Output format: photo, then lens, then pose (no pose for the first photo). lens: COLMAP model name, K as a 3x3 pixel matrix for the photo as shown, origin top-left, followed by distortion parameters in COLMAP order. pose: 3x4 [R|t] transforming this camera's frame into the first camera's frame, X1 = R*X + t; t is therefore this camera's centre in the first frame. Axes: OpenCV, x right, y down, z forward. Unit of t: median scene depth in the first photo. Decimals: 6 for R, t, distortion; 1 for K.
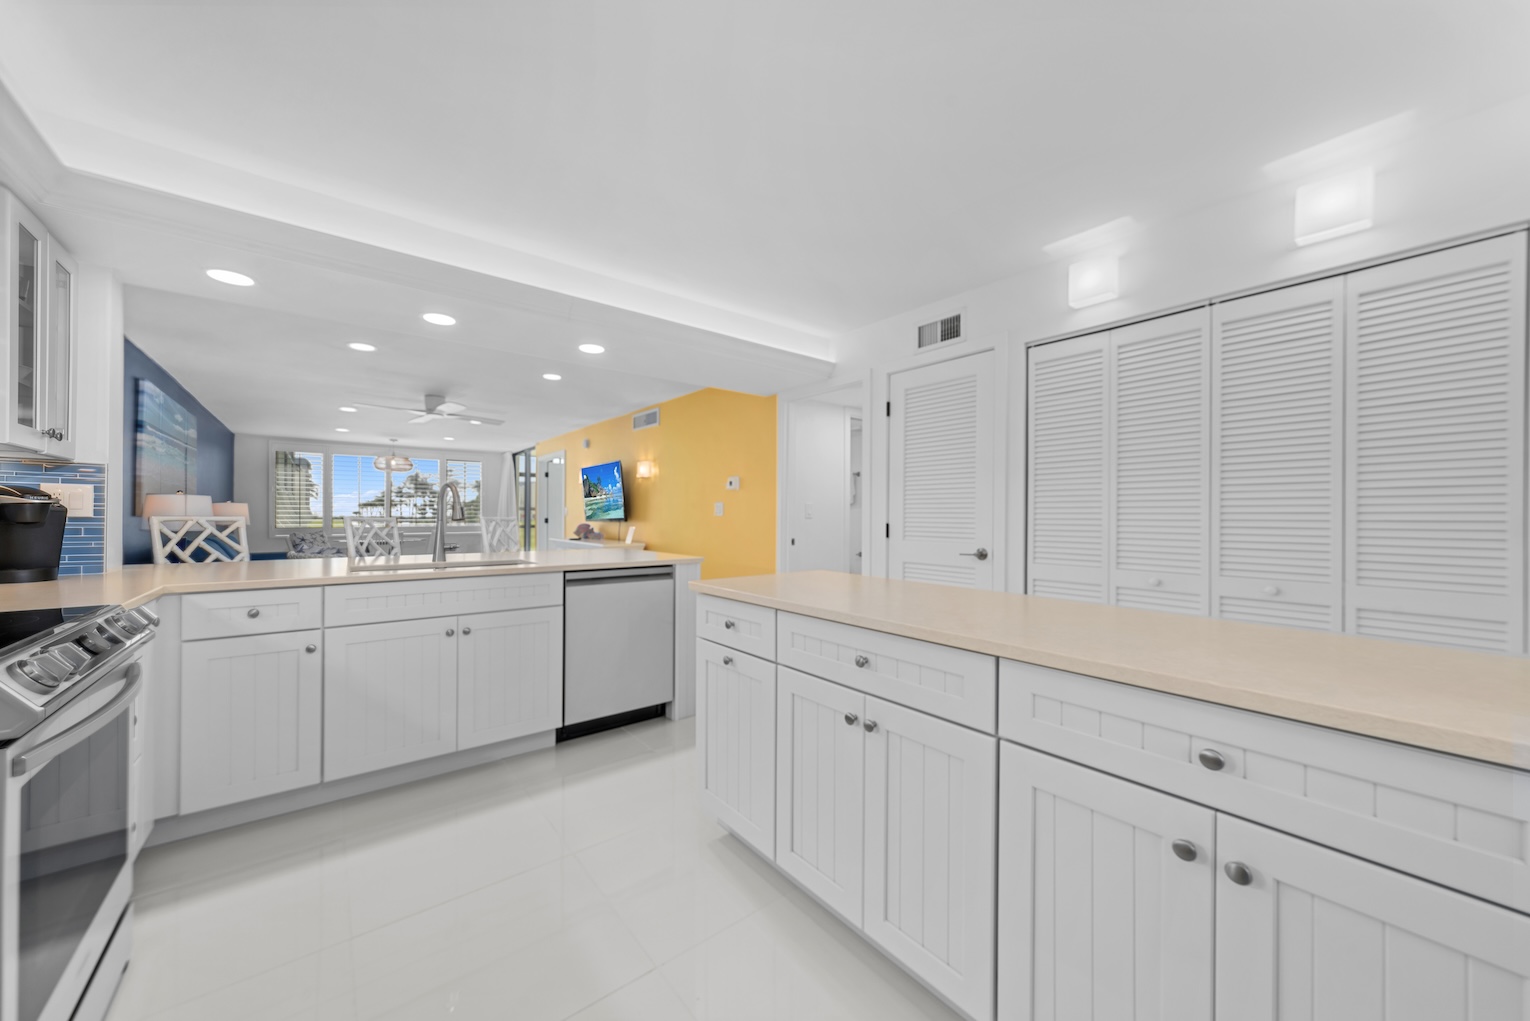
lens RADIAL K [[547.9, 0, 766.6], [0, 547.9, 516.0], [0, 0, 1]] dist [-0.000188, -0.000089]
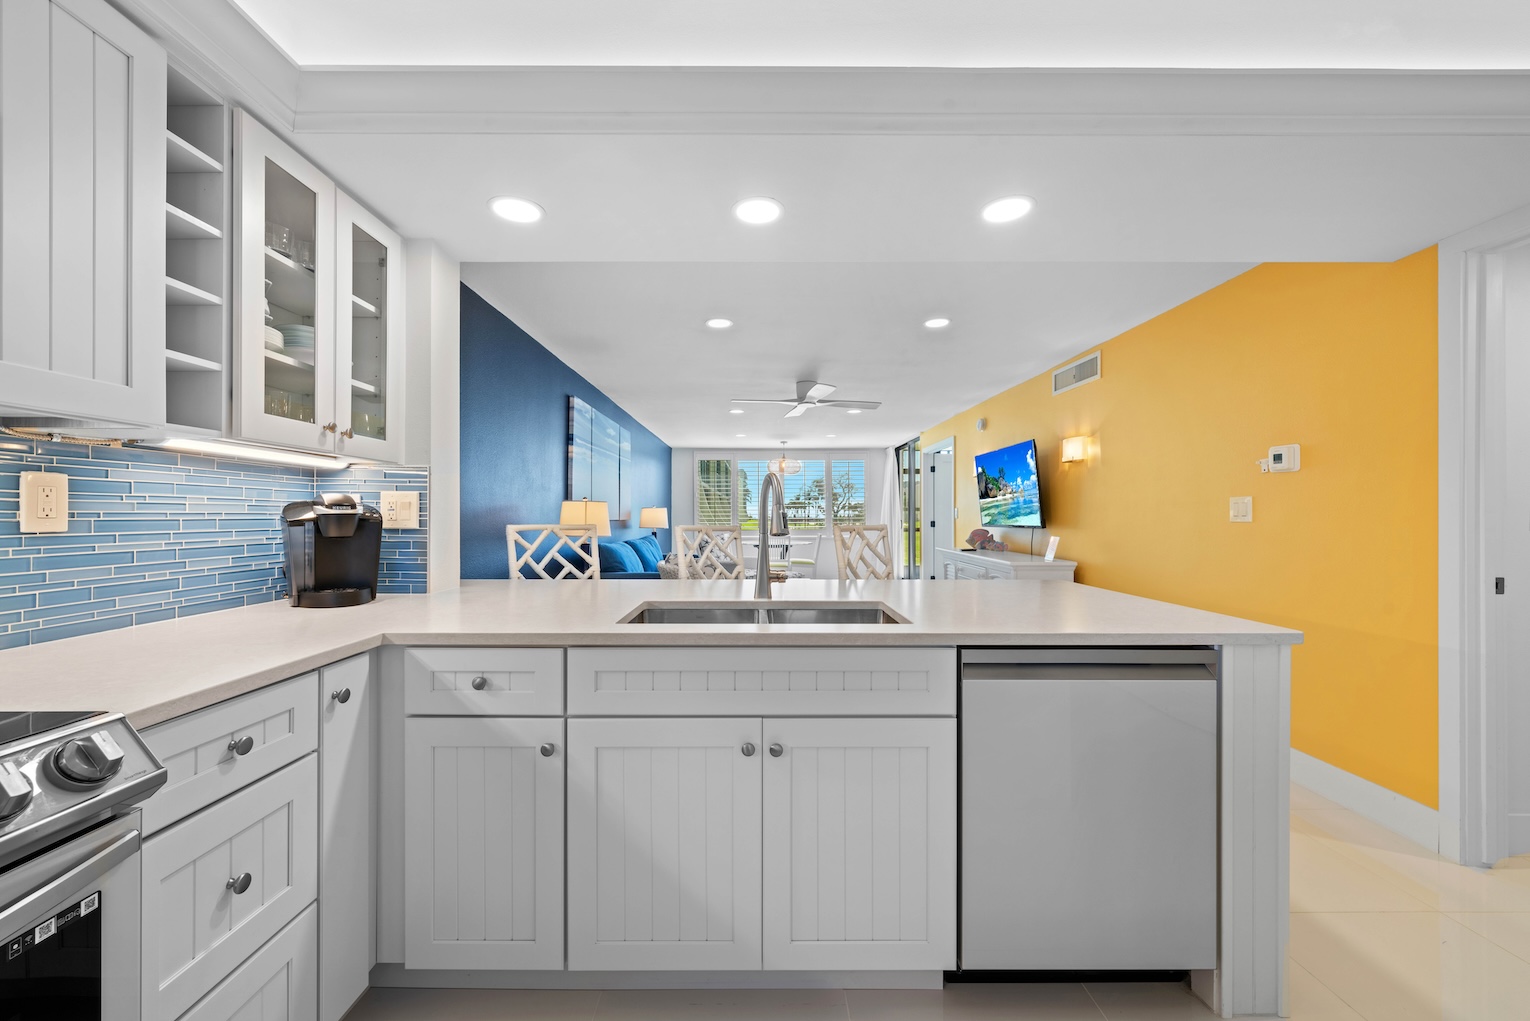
lens RADIAL K [[580.9, 0, 757.4], [0, 580.9, 513.8], [0, 0, 1]] dist [-0.001540, -0.000062]
pose [[0.778419, -0.005594, -0.627720, -0.151434], [0.003283, 0.999983, -0.004840, -0.009847], [0.627737, 0.001707, 0.778424, 0.399666]]
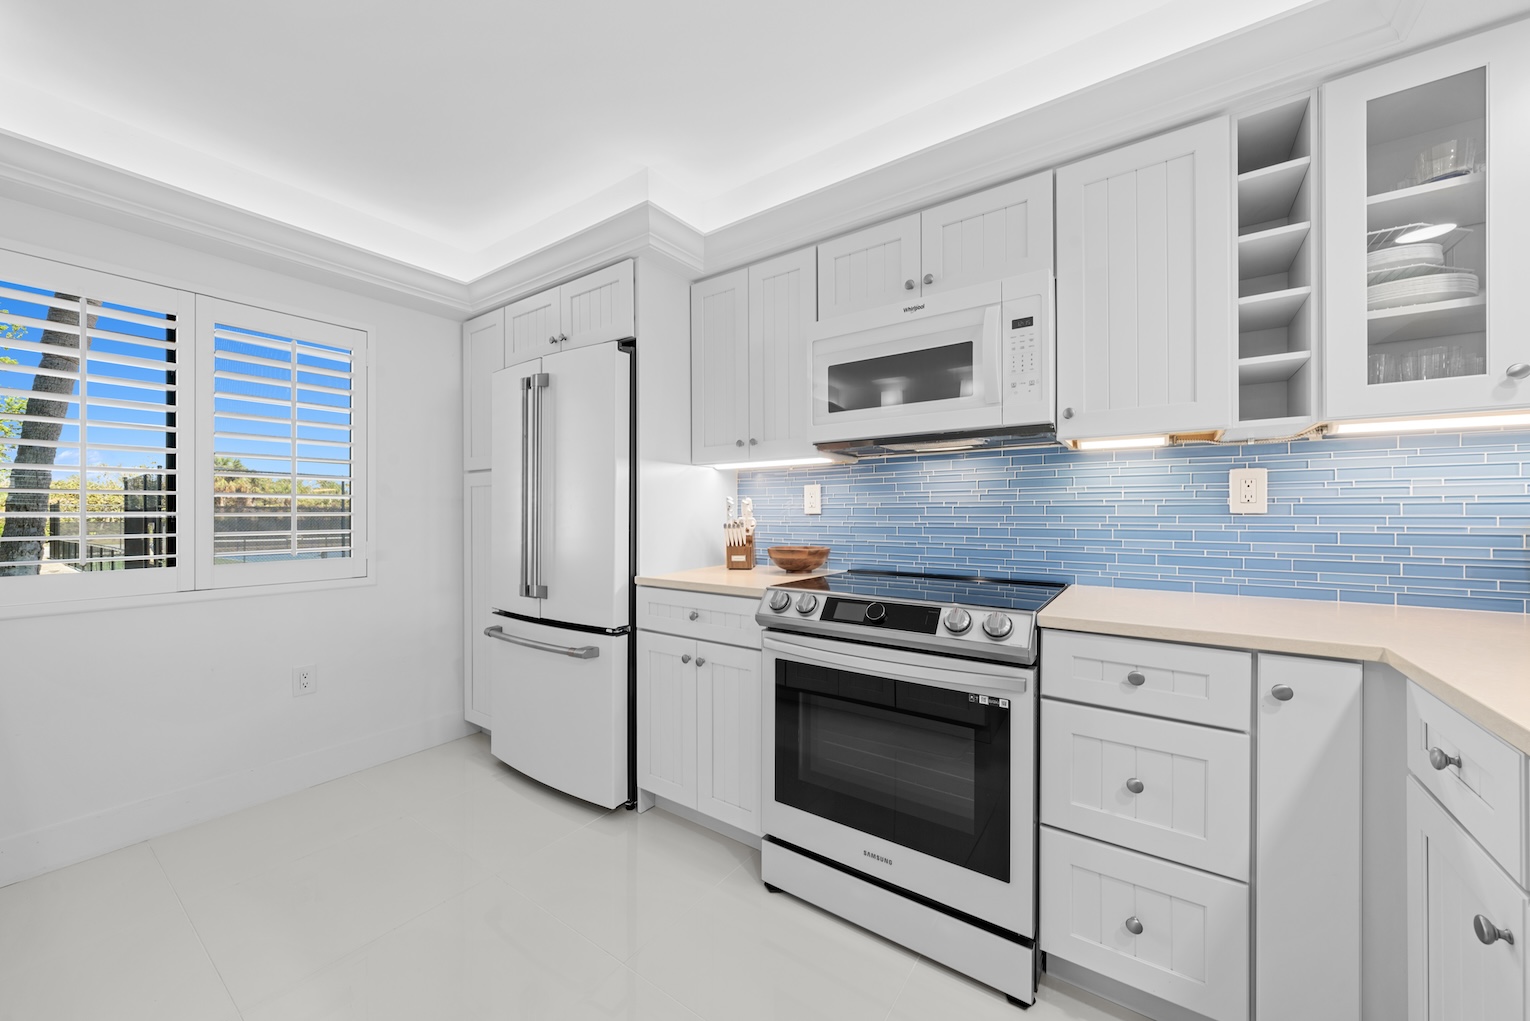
lens RADIAL K [[559.5, 0, 759.8], [0, 559.5, 511.4], [0, 0, 1]] dist [-0.002212, -0.000091]
pose [[-0.962736, -0.004209, -0.270410, -0.208135], [-0.003283, 0.999987, -0.003877, 0.000110], [0.270423, -0.002845, -0.962737, 0.744006]]
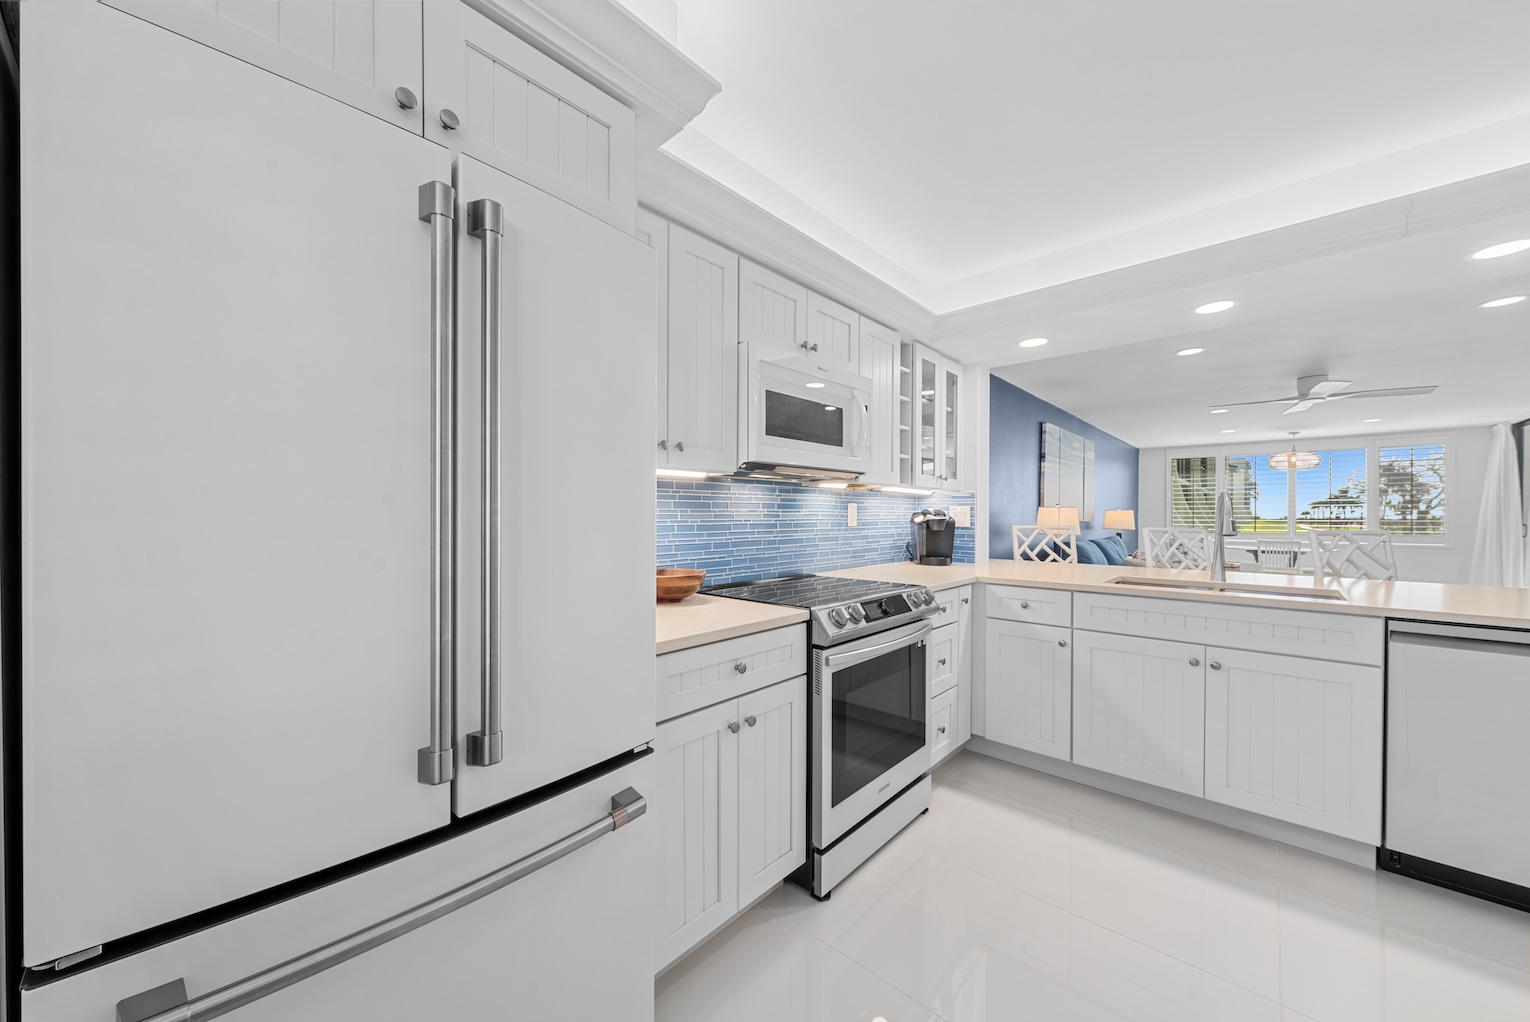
lens RADIAL K [[552.4, 0, 761.6], [0, 552.4, 521.4], [0, 0, 1]] dist [-0.000856, -0.000131]
pose [[0.147218, 0.007928, -0.989072, 0.147099], [-0.000333, 0.999968, 0.007966, -0.016952], [0.989104, -0.000844, 0.147216, 0.119572]]
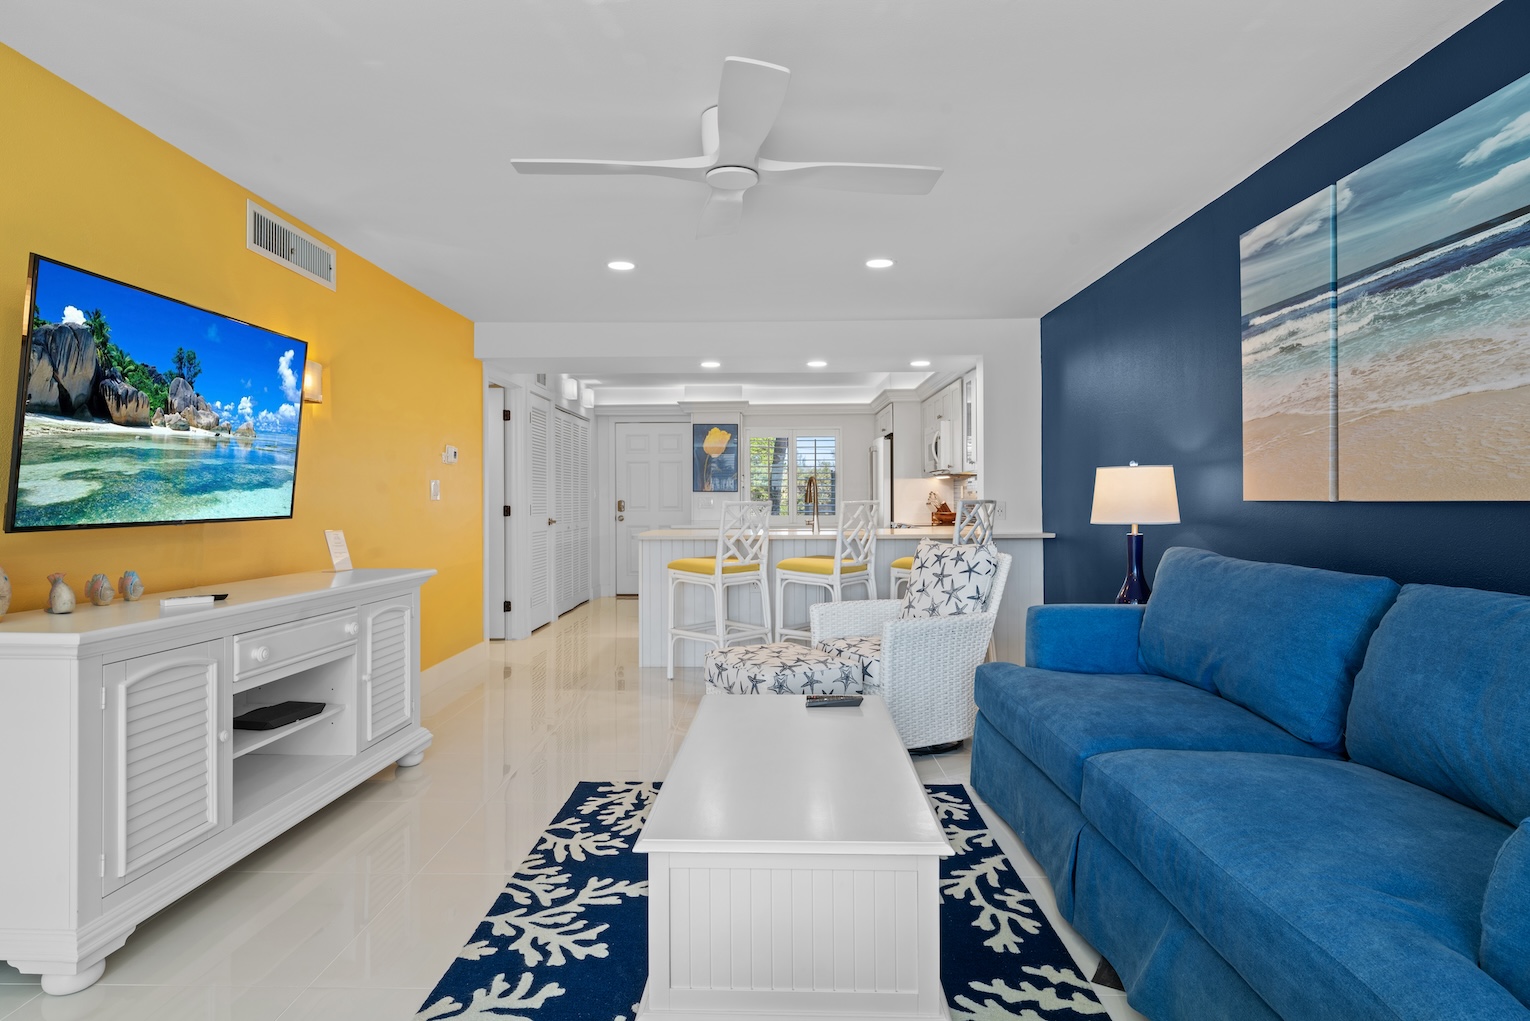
lens RADIAL K [[833.8, 0, 759.8], [0, 833.8, 497.4], [0, 0, 1]] dist [0.003271, 0.001153]
pose [[-0.766919, 0.000126, 0.641744, -1.564912], [0.000251, 1.000000, 0.000103, -0.003888], [-0.641744, 0.000241, -0.766919, 2.302398]]
